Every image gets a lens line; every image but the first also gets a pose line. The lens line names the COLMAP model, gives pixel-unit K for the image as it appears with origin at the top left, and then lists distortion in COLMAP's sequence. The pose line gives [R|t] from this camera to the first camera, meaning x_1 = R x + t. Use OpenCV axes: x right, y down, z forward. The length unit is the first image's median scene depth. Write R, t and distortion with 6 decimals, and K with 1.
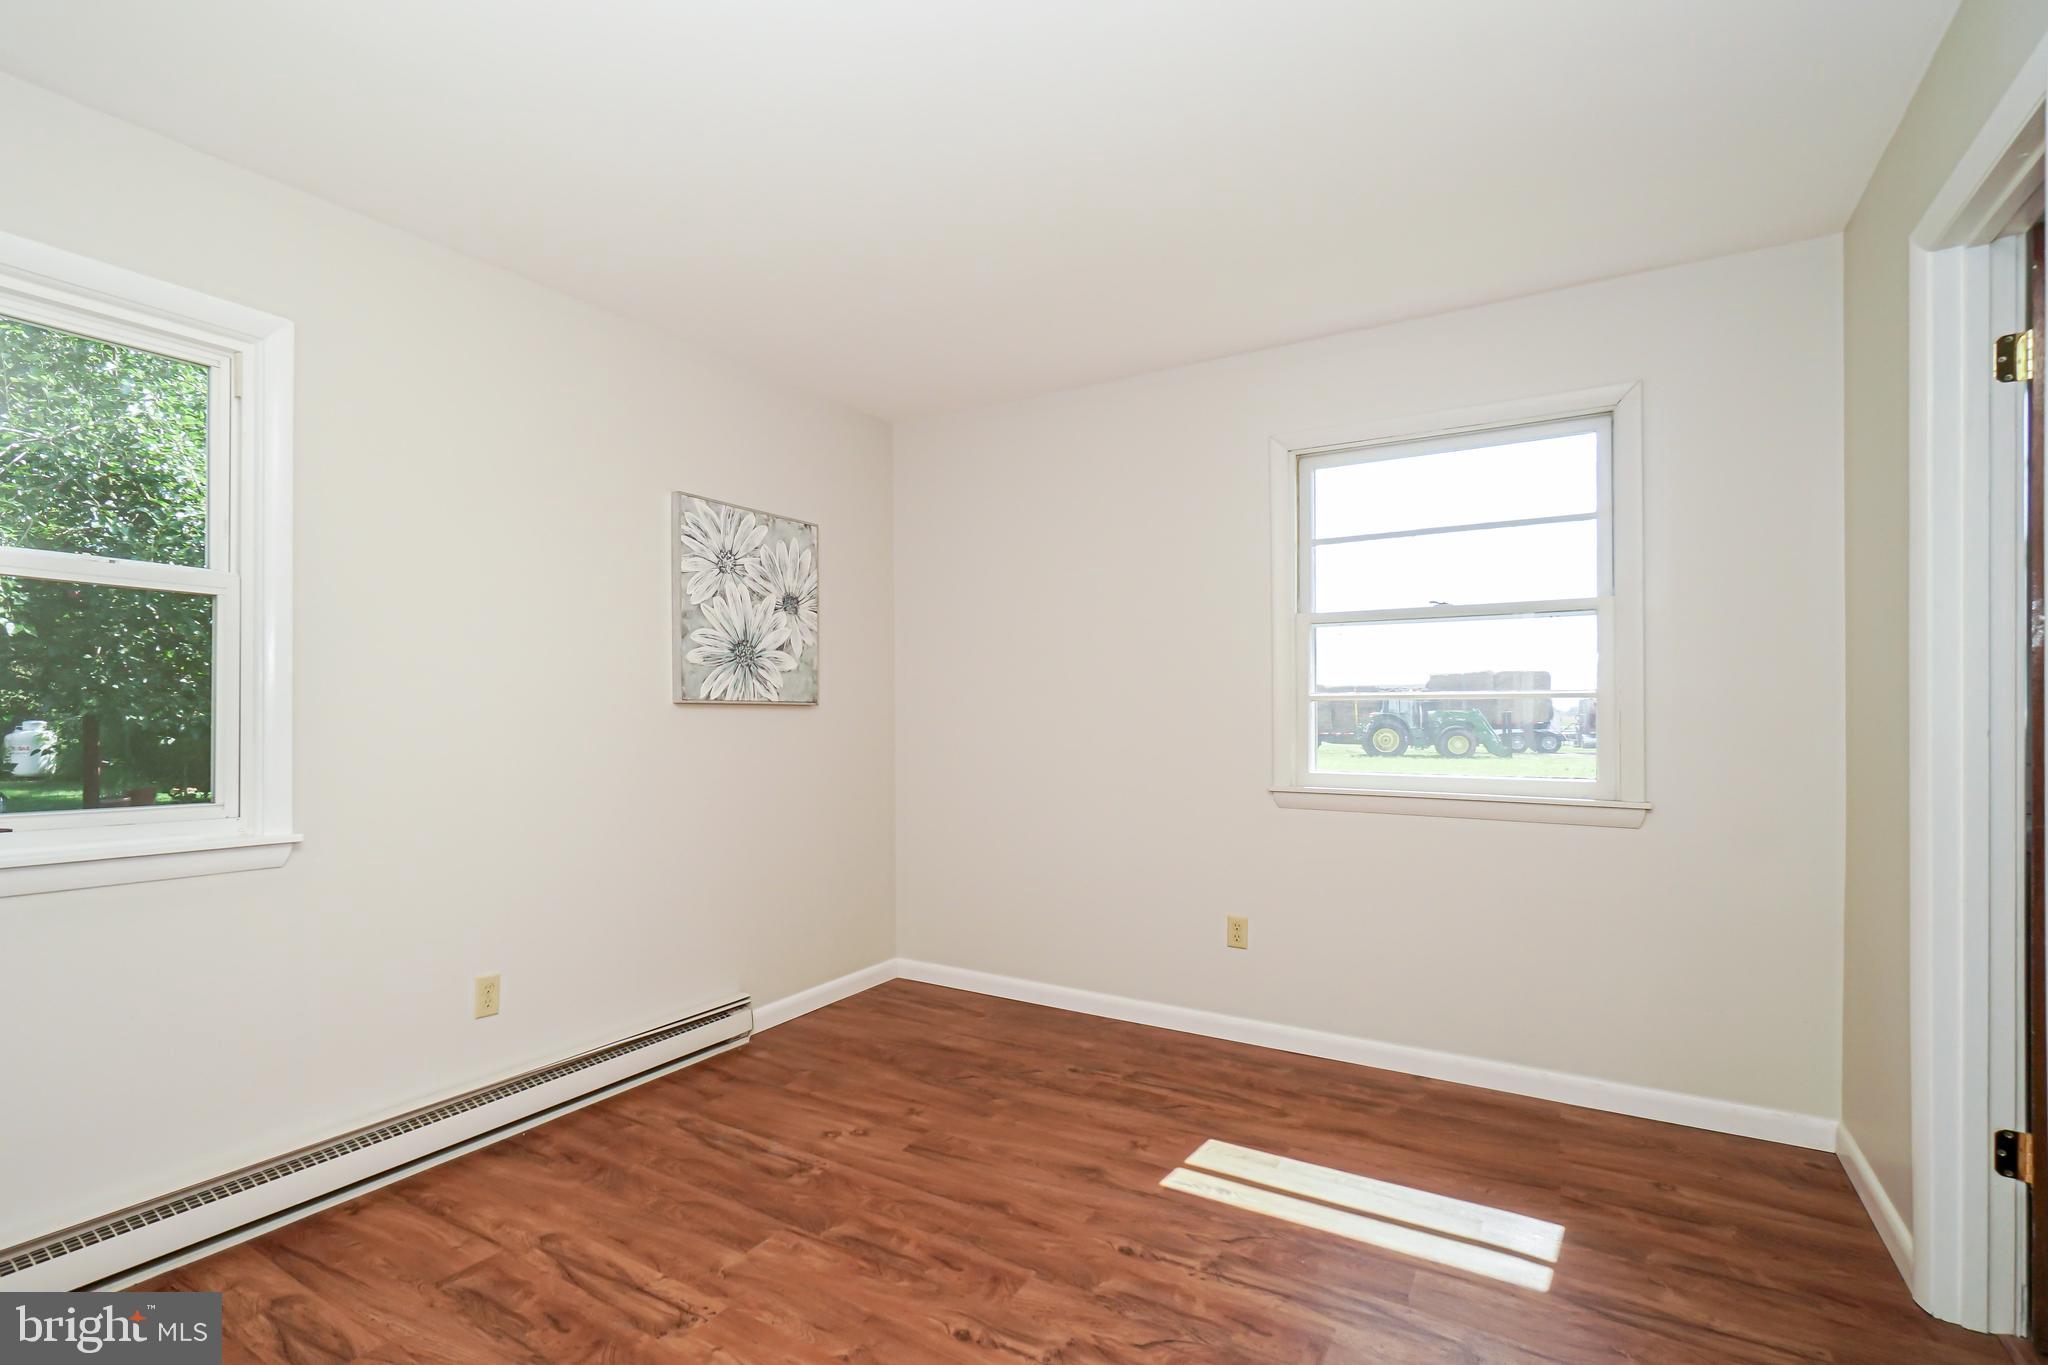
lens RADIAL K [[927.8, 0, 1024.0], [0, 927.8, 682.5], [0, 0, 1]] dist [-0.012955, 0.000342]
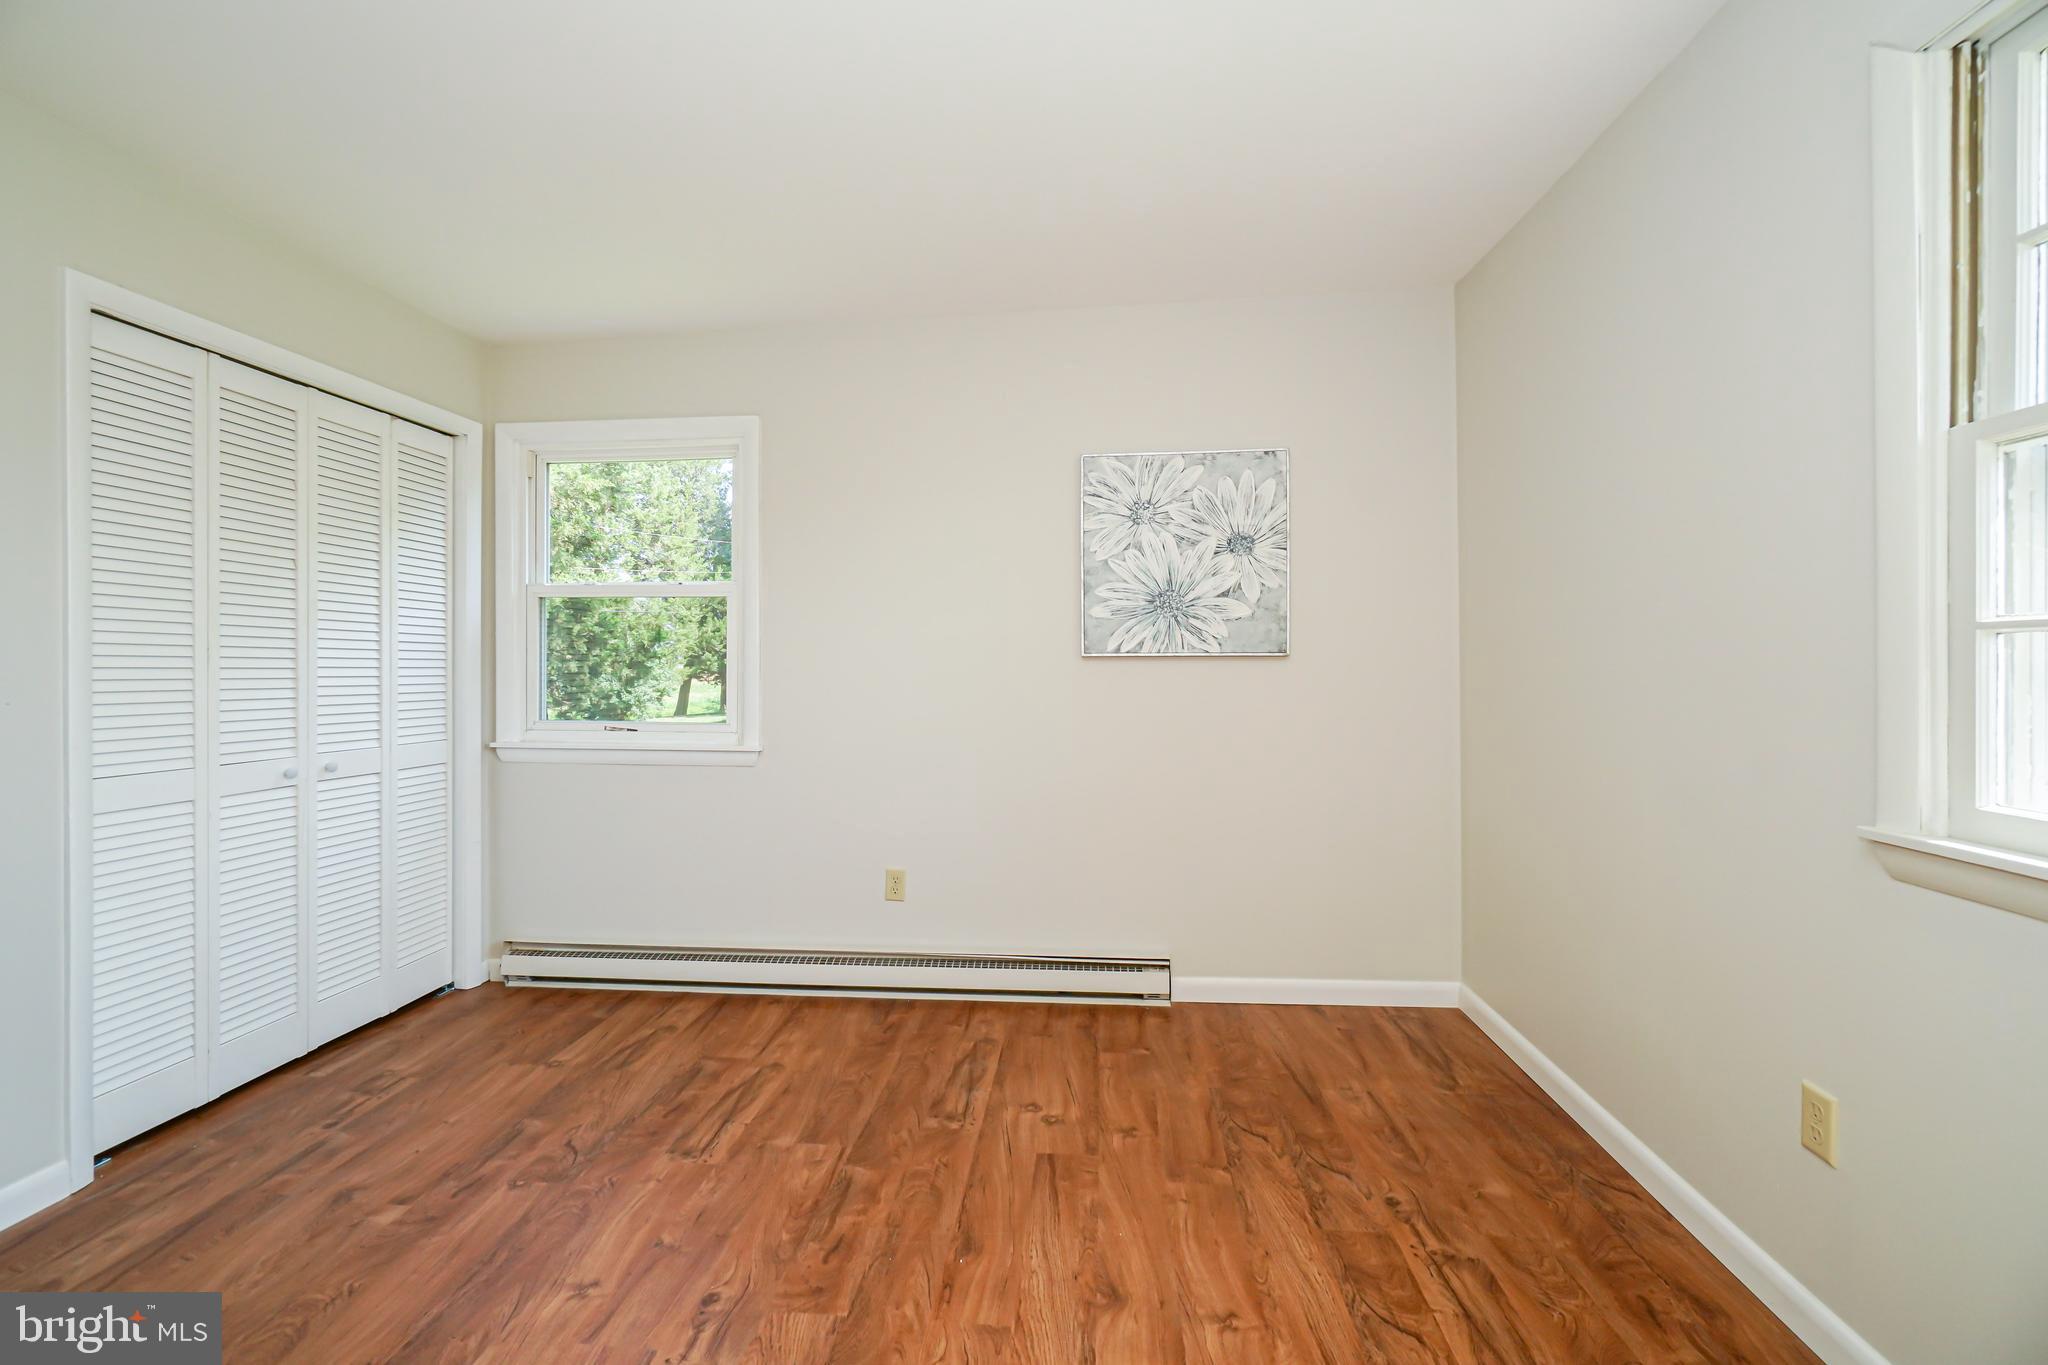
lens RADIAL K [[896.5, 0, 984.8], [0, 896.5, 654.0], [0, 0, 1]] dist [-0.002961, 0.000739]
pose [[0.439603, -0.017635, -0.898019, 0.479101], [0.037561, 0.999294, -0.001237, 0.015689], [0.897406, -0.033187, 0.439955, 0.443255]]
